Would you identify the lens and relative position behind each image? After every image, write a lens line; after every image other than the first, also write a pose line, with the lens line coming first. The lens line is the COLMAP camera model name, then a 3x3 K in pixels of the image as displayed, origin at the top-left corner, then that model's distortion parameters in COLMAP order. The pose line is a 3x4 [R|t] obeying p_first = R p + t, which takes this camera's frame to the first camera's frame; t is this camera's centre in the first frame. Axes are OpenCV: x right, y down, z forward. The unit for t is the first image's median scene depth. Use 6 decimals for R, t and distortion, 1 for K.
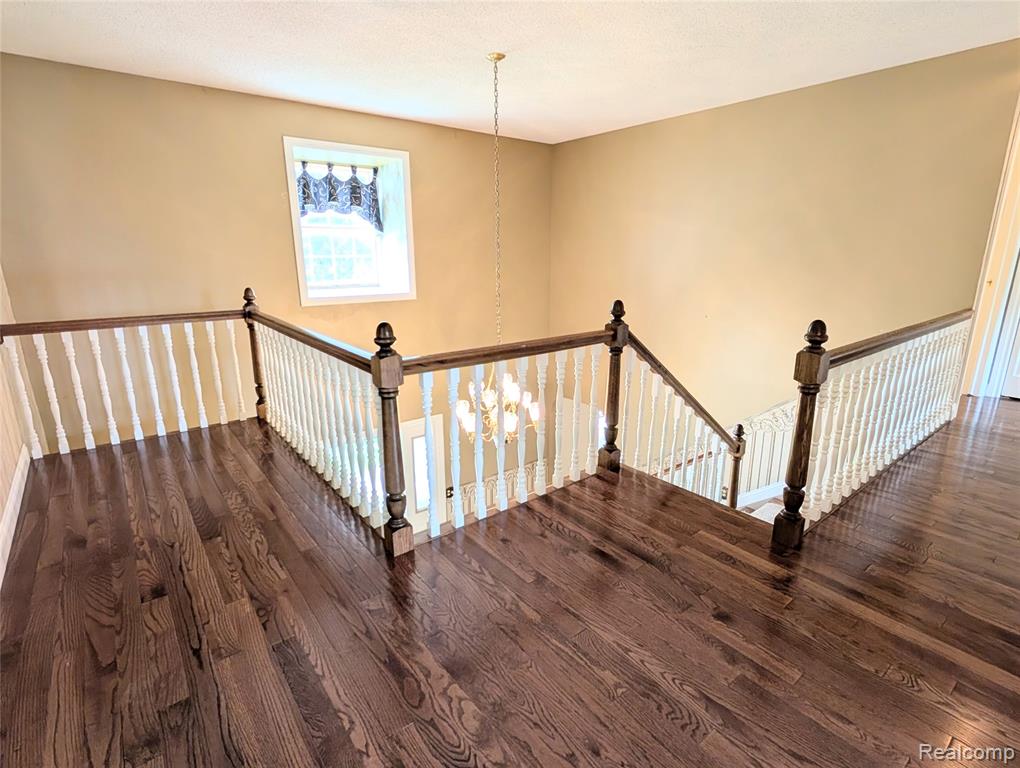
lens RADIAL K [[488.3, 0, 520.9], [0, 488.3, 384.5], [0, 0, 1]] dist [0.000288, 0.000381]
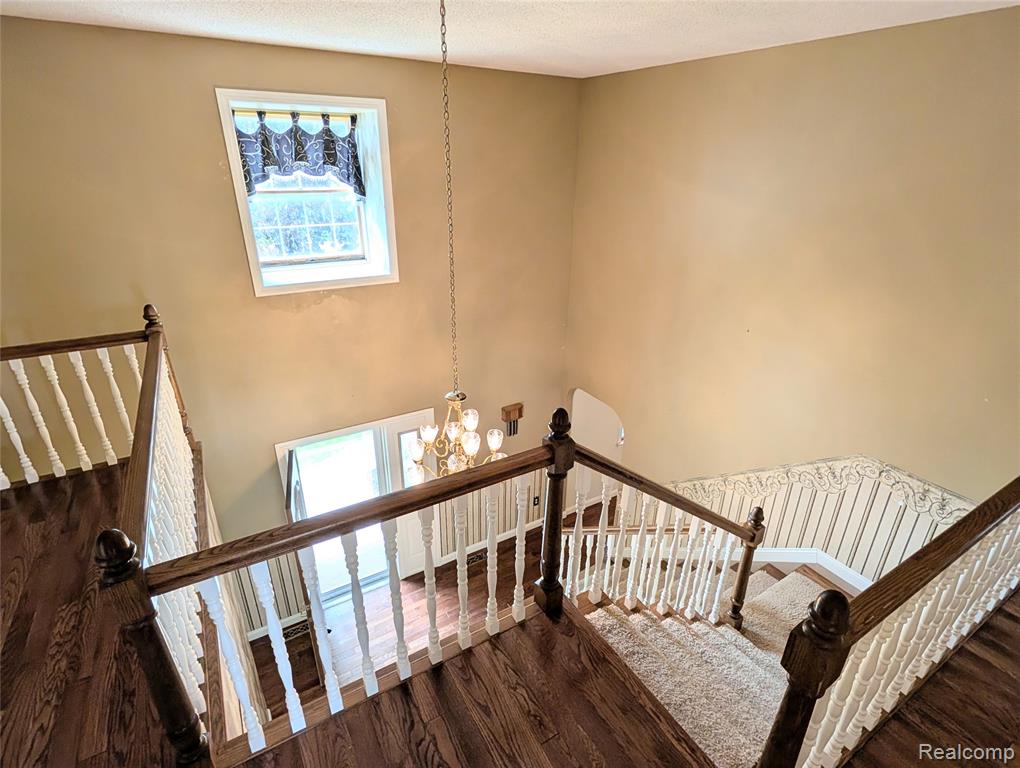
lens RADIAL K [[488.3, 0, 520.9], [0, 488.3, 384.5], [0, 0, 1]] dist [0.000288, 0.000381]
pose [[0.990808, 0.072401, -0.114268, 0.112647], [-0.052724, 0.984600, 0.166683, -0.161994], [0.124576, -0.159126, 0.979367, 0.174678]]
